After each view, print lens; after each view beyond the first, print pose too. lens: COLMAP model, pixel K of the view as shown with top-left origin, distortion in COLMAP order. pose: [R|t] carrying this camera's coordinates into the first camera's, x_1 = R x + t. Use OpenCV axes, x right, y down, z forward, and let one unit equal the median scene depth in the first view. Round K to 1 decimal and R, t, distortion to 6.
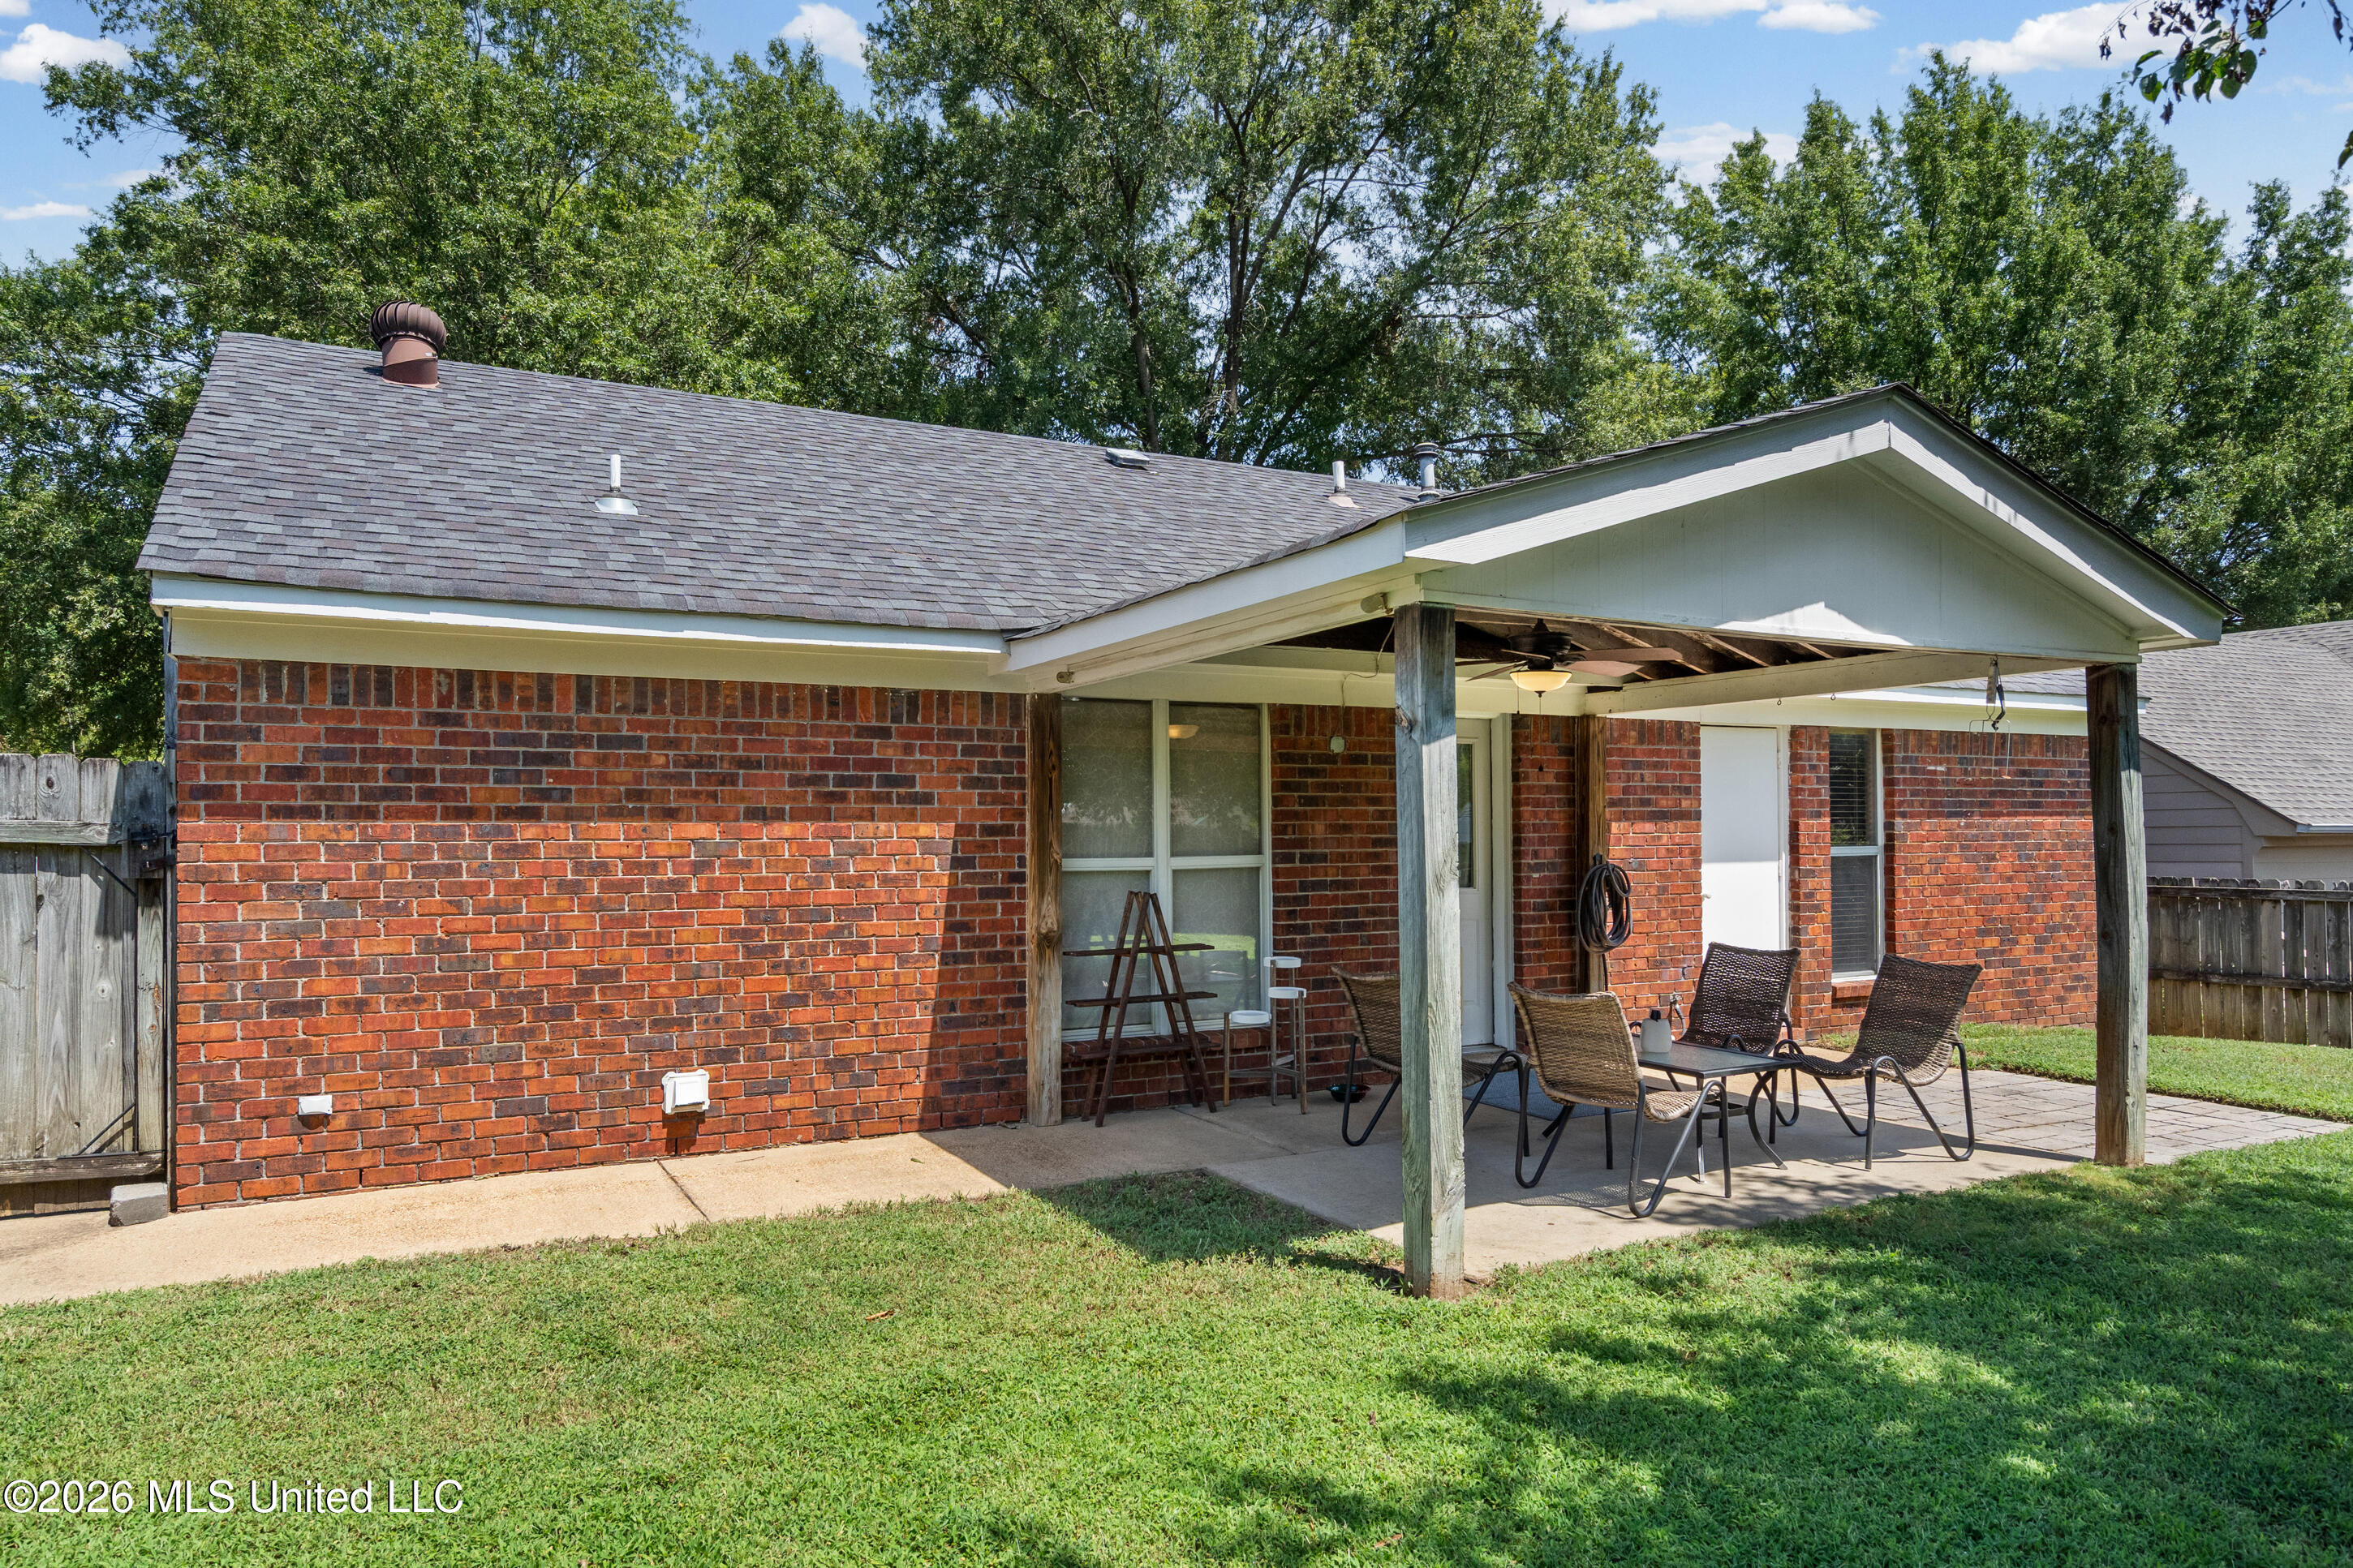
lens RADIAL K [[1449.0, 0, 1170.0], [0, 1449.0, 801.1], [0, 0, 1]] dist [-0.001493, 0.000208]
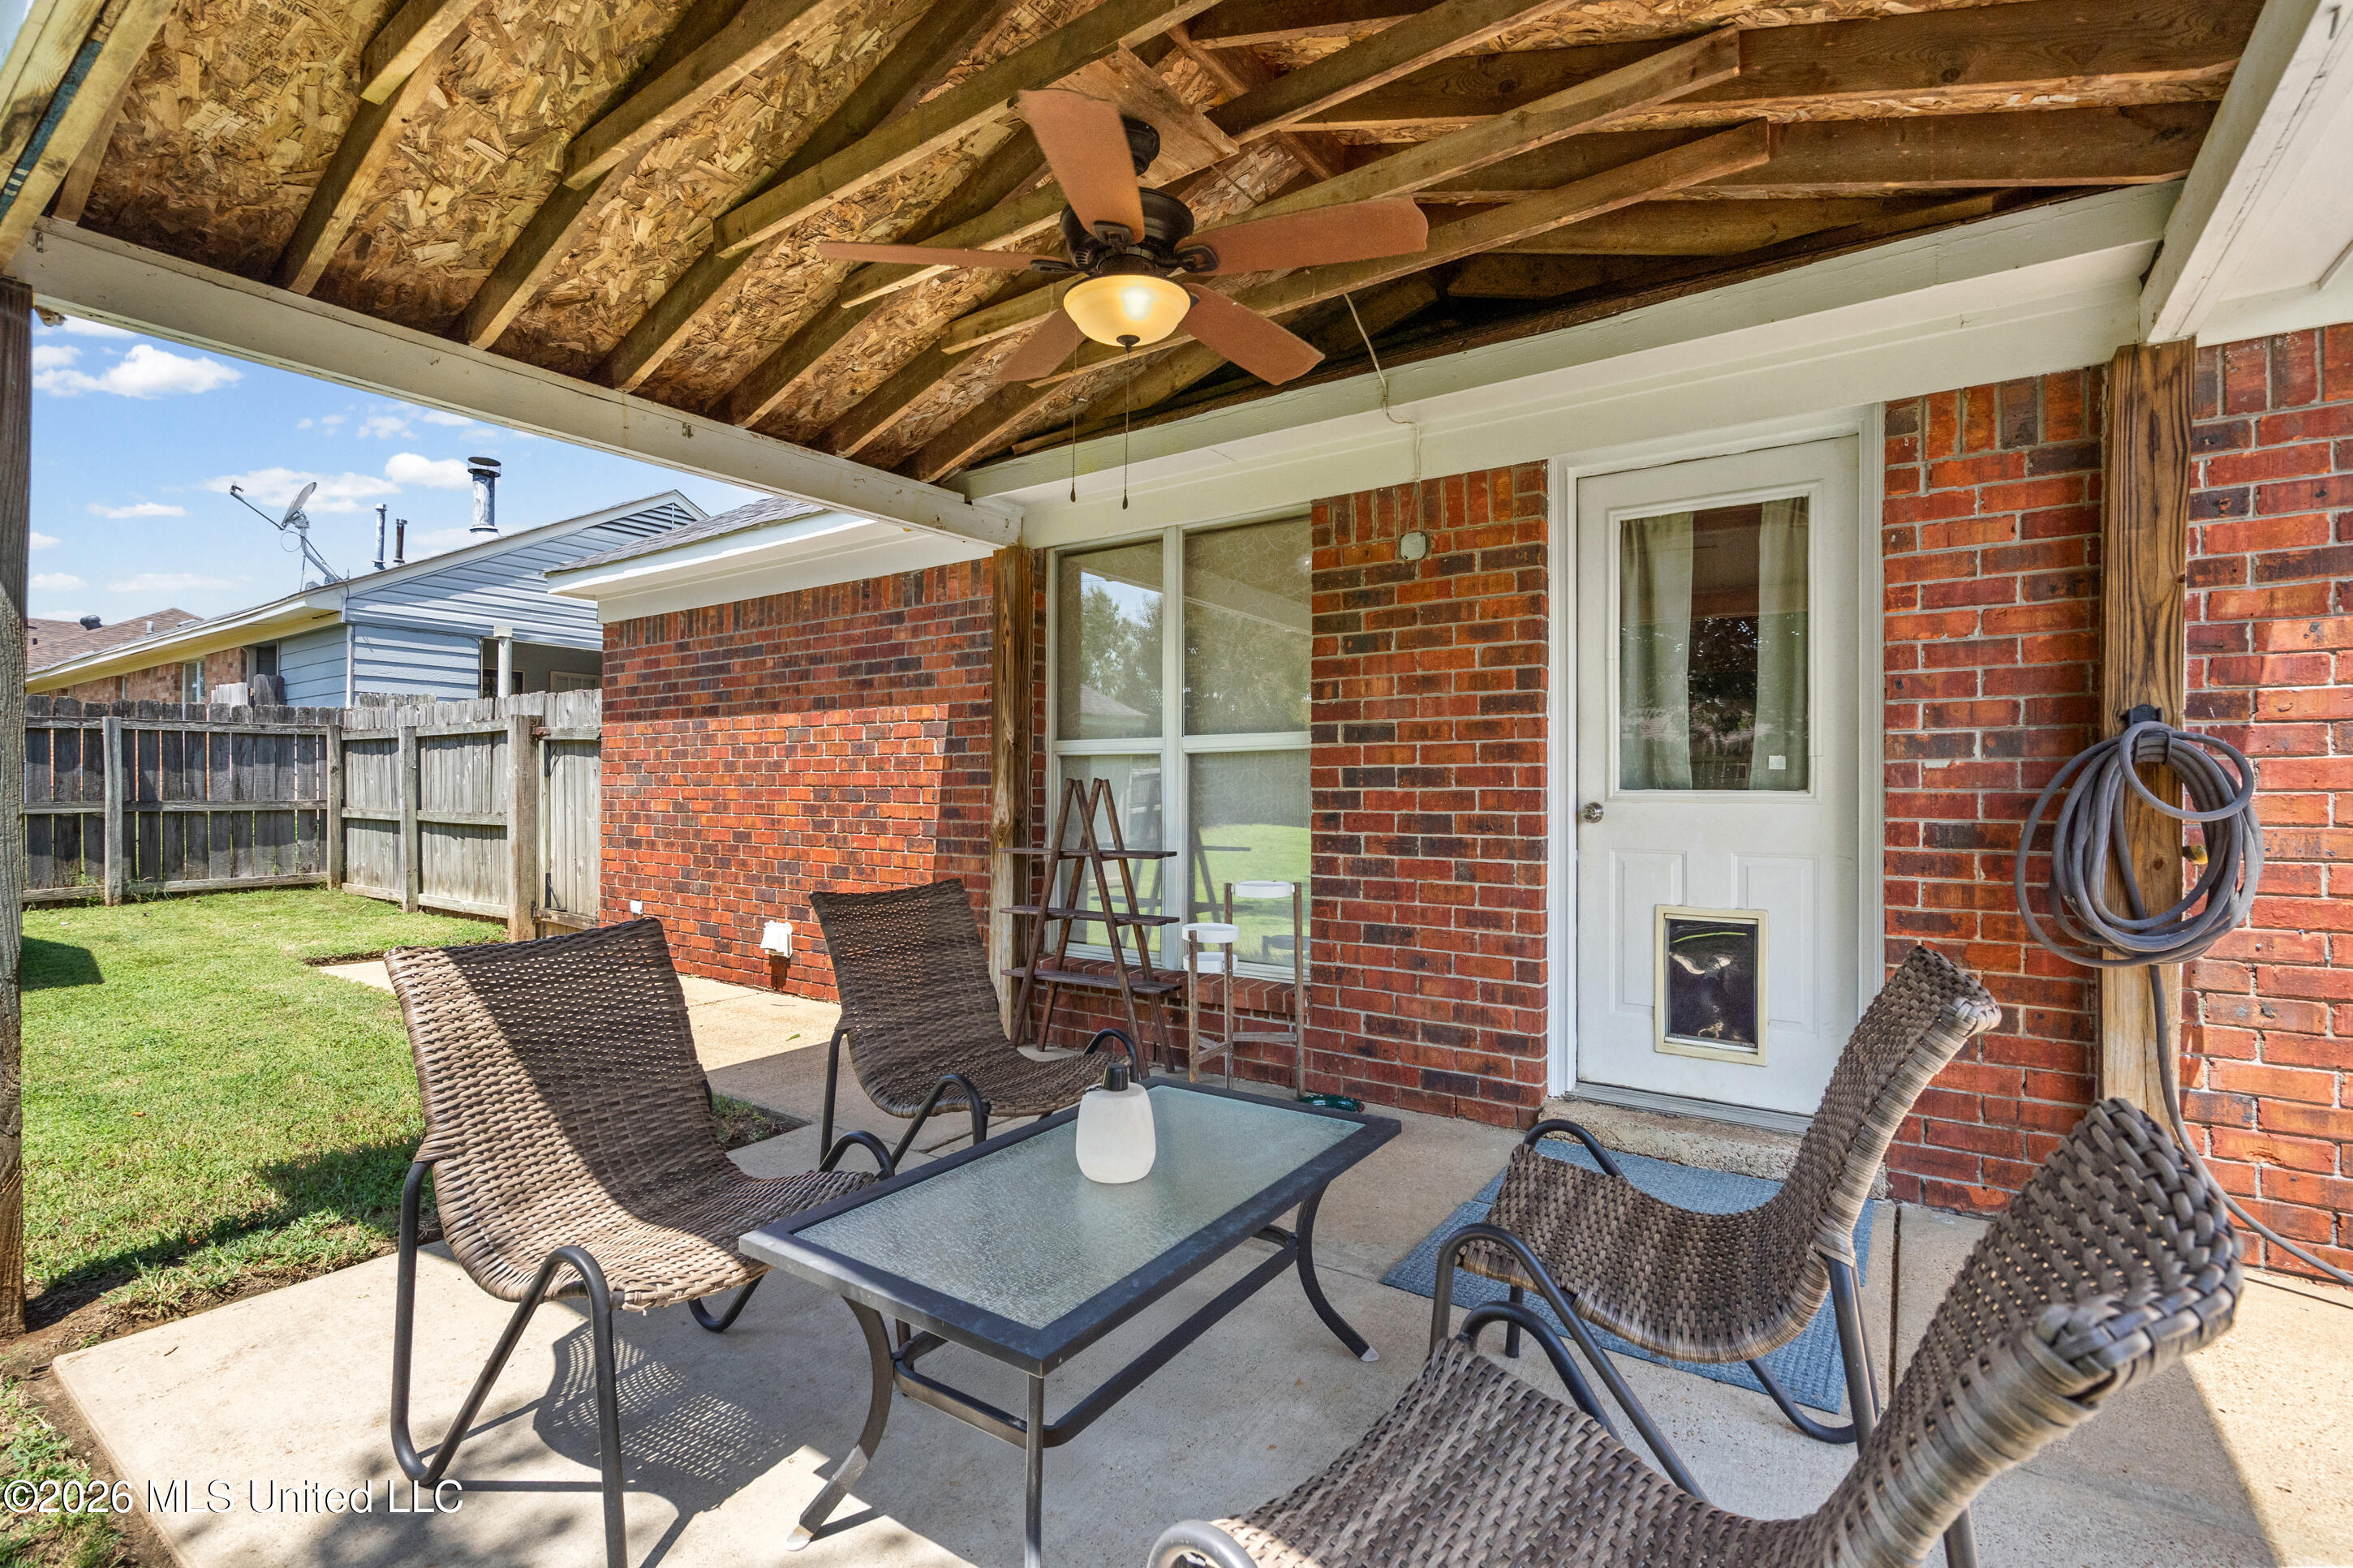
lens RADIAL K [[1075.8, 0, 1171.3], [0, 1075.8, 778.9], [0, 0, 1]] dist [0.001884, 0.000117]
pose [[0.444097, -0.000667, -0.895978, 0.567753], [0.018757, 0.999787, 0.008553, 0.063305], [0.895782, -0.020604, 0.444015, 0.844477]]
